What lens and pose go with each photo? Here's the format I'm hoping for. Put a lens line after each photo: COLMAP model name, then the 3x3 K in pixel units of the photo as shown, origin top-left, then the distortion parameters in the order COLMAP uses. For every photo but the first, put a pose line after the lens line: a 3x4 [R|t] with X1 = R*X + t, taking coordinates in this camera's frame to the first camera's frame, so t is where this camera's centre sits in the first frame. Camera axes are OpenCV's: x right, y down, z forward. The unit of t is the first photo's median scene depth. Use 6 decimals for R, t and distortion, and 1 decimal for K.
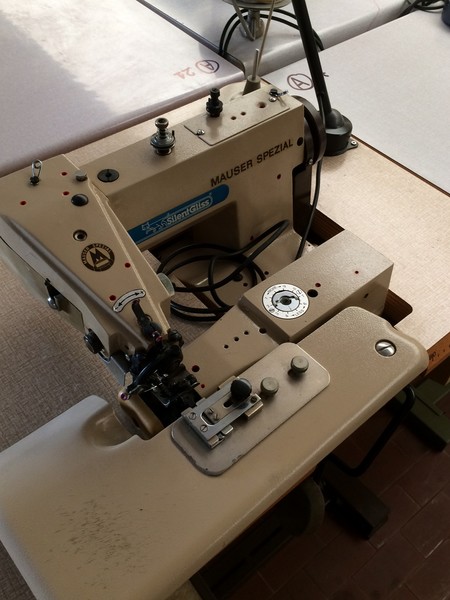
lens RADIAL K [[579.8, 0, 230.0], [0, 579.8, 302.2], [0, 0, 1]] dist [0.075828, -0.115457]
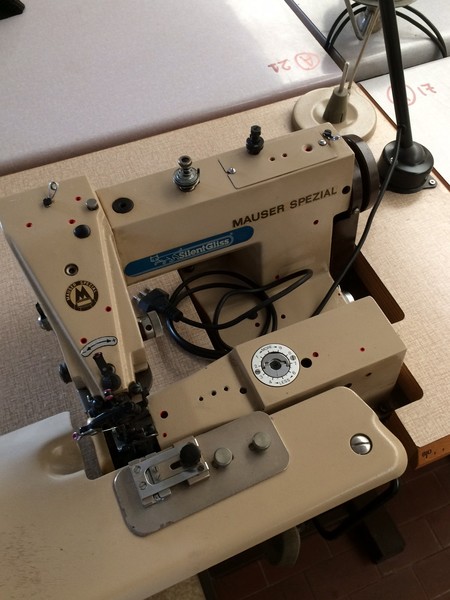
lens RADIAL K [[579.8, 0, 230.0], [0, 579.8, 302.2], [0, 0, 1]] dist [0.075828, -0.115457]
pose [[0.956400, 0.226512, -0.184368, 0.175963], [-0.205426, 0.970445, 0.126637, -0.207216], [0.207604, -0.083242, 0.974665, 0.051731]]
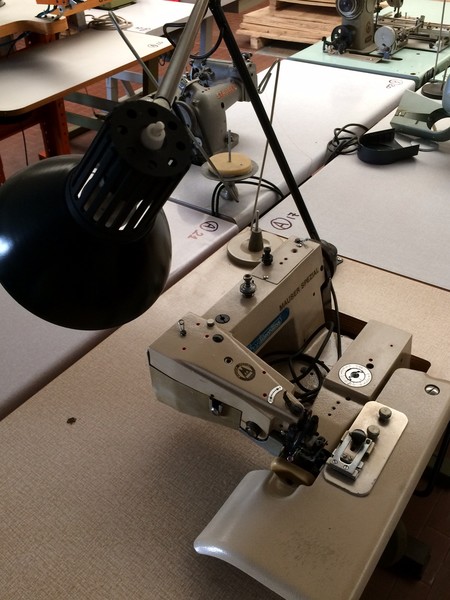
lens RADIAL K [[579.8, 0, 230.0], [0, 579.8, 302.2], [0, 0, 1]] dist [0.075828, -0.115457]
pose [[0.966032, -0.215445, 0.142712, -0.367651], [0.239208, 0.954449, -0.178345, 0.008021], [-0.097788, 0.206425, 0.973564, -0.411913]]
